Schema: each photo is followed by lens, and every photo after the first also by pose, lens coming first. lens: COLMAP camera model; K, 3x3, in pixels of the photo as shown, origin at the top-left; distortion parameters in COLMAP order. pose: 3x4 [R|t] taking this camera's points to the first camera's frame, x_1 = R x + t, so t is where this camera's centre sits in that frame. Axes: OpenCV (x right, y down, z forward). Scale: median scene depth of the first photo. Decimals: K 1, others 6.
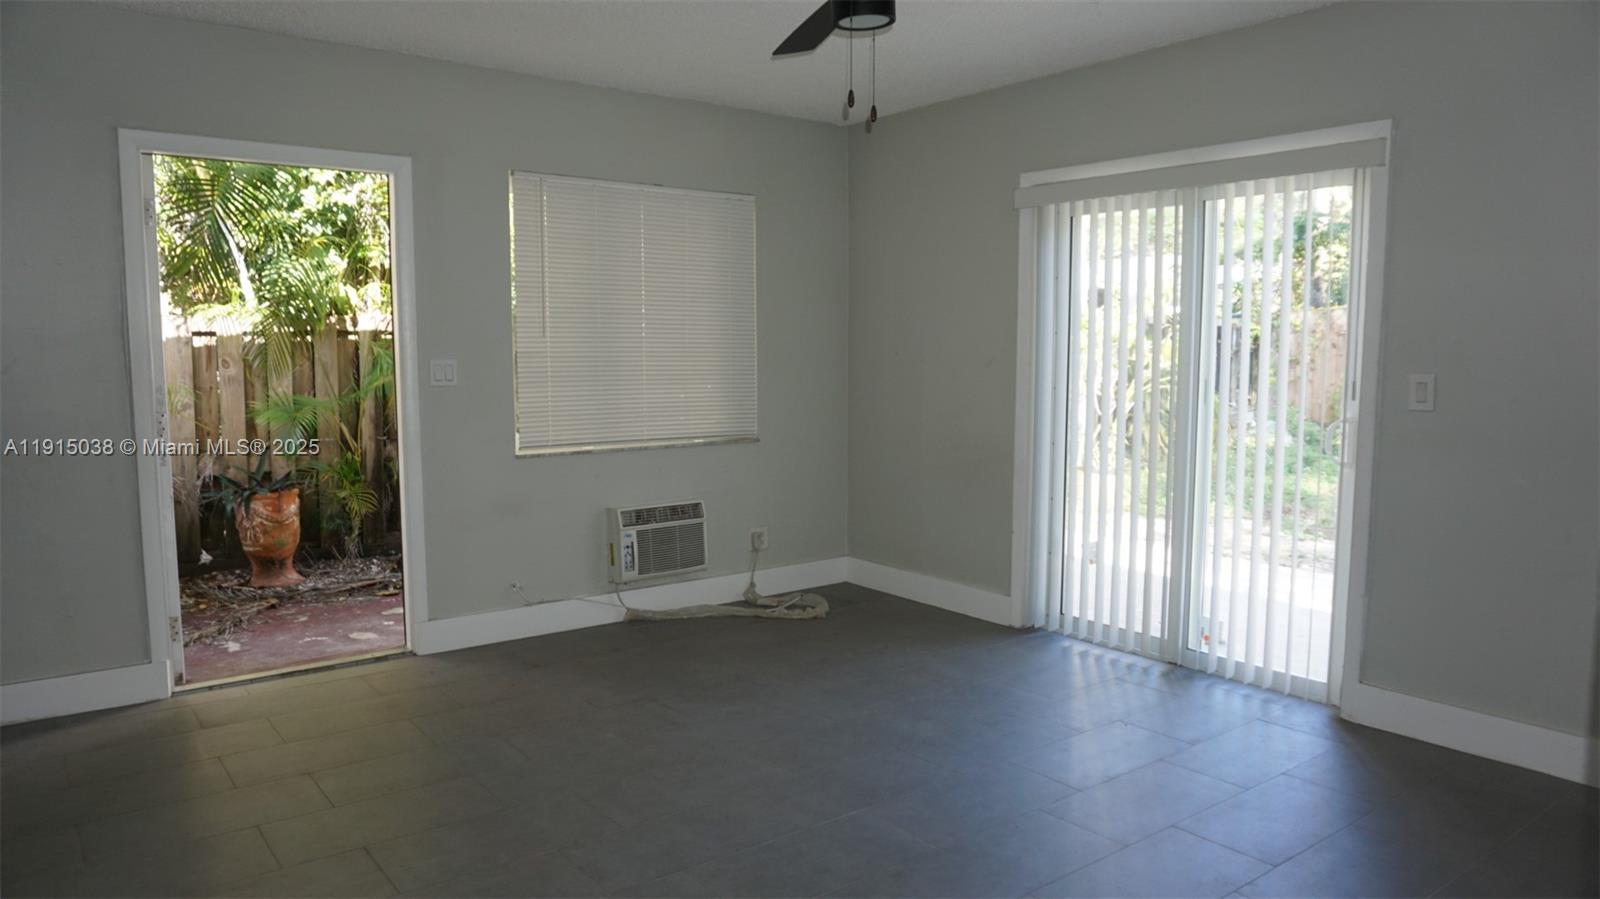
lens RADIAL K [[1092.9, 0, 800.0], [0, 1092.9, 449.5], [0, 0, 1]] dist [-0.003559, -0.000450]
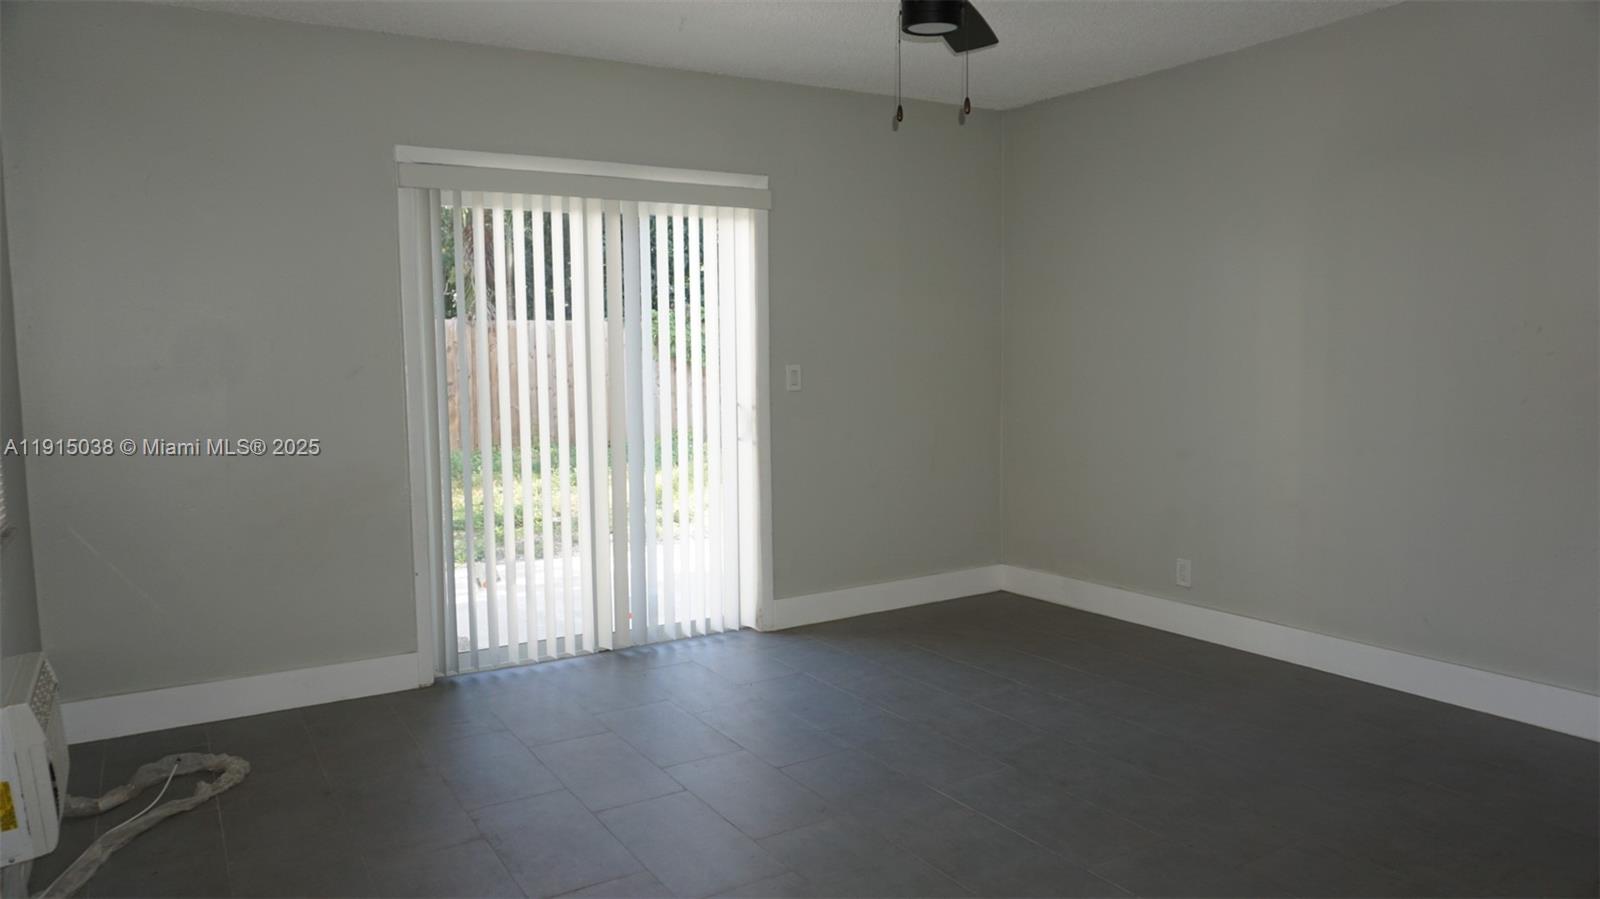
lens RADIAL K [[1092.9, 0, 800.0], [0, 1092.9, 449.5], [0, 0, 1]] dist [-0.003559, -0.000450]
pose [[0.100078, -0.106032, 0.989314, -0.737061], [0.106028, 0.989780, 0.095356, -0.084223], [-0.989314, 0.095352, 0.110297, 0.756508]]
